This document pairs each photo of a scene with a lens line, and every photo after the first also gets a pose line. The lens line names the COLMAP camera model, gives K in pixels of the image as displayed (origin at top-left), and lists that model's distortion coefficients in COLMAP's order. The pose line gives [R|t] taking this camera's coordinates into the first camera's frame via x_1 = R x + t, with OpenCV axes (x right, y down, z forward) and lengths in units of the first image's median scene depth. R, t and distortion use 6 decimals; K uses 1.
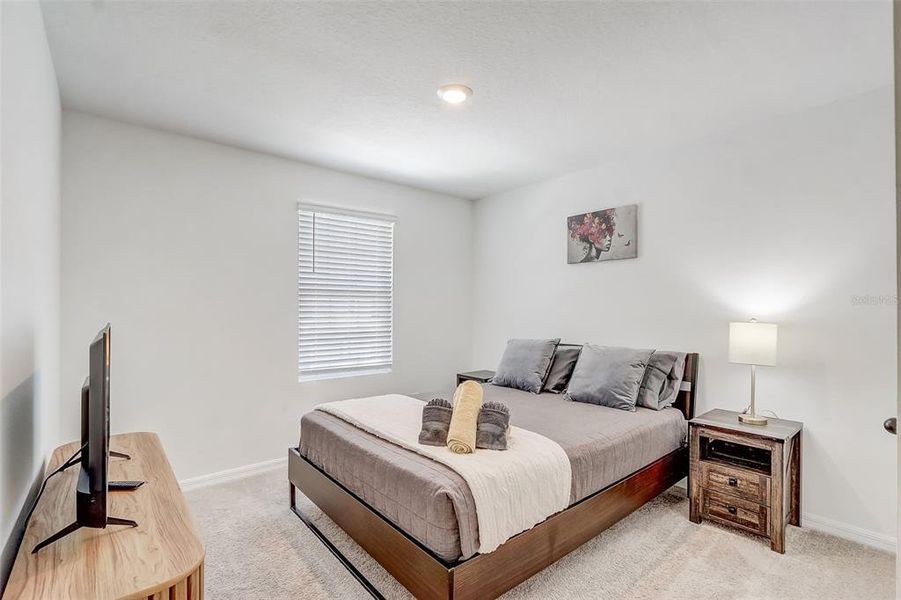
lens RADIAL K [[418.9, 0, 450.0], [0, 418.9, 300.6], [0, 0, 1]] dist [-0.013812, -0.000047]
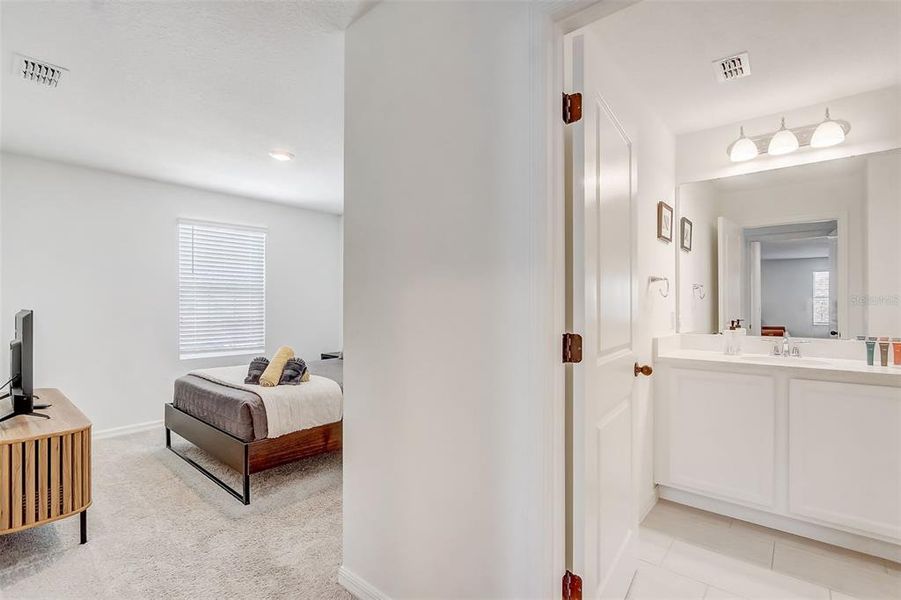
lens RADIAL K [[418.9, 0, 451.5], [0, 418.9, 301.6], [0, 0, 1]] dist [-0.013812, -0.000047]
pose [[0.986426, 0.000551, 0.164204, 0.415206], [-0.002107, 0.999955, 0.009304, 0.009836], [-0.164191, -0.009523, 0.986383, -0.652341]]
